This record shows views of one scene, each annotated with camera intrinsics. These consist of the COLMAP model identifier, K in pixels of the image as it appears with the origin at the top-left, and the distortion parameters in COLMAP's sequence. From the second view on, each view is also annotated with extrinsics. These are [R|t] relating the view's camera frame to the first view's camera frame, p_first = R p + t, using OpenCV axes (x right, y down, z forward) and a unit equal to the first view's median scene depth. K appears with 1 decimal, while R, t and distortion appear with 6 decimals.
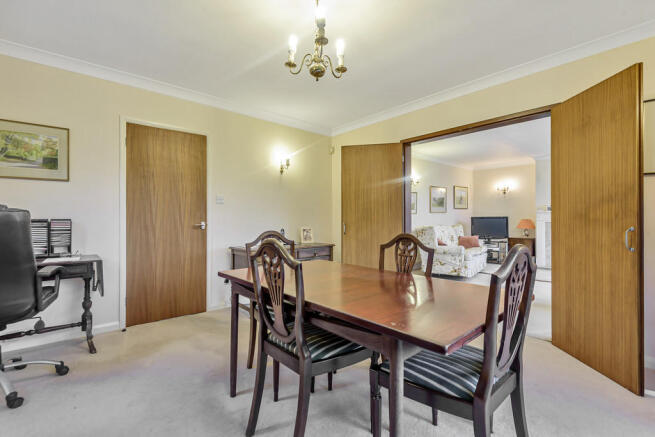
lens RADIAL K [[303.1, 0, 329.4], [0, 303.1, 219.7], [0, 0, 1]] dist [0.017806, -0.000349]
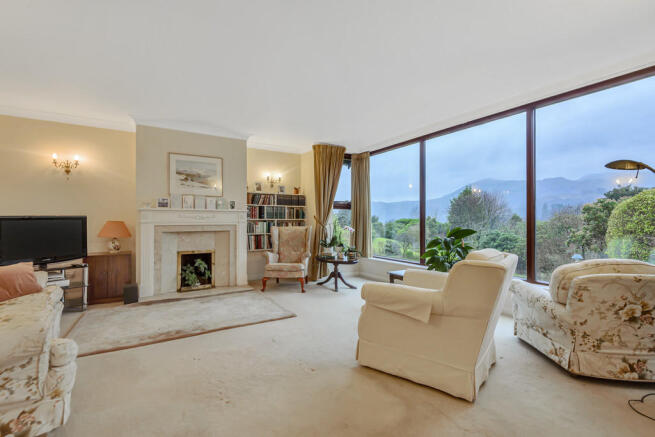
lens RADIAL K [[295.8, 0, 327.5], [0, 295.8, 218.5], [0, 0, 1]] dist [0.017661, -0.000247]
pose [[0.182166, 0.008229, 0.983233, 0.157531], [0.002069, 0.999960, -0.008752, -0.001018], [-0.983266, 0.003628, 0.182142, 0.502386]]
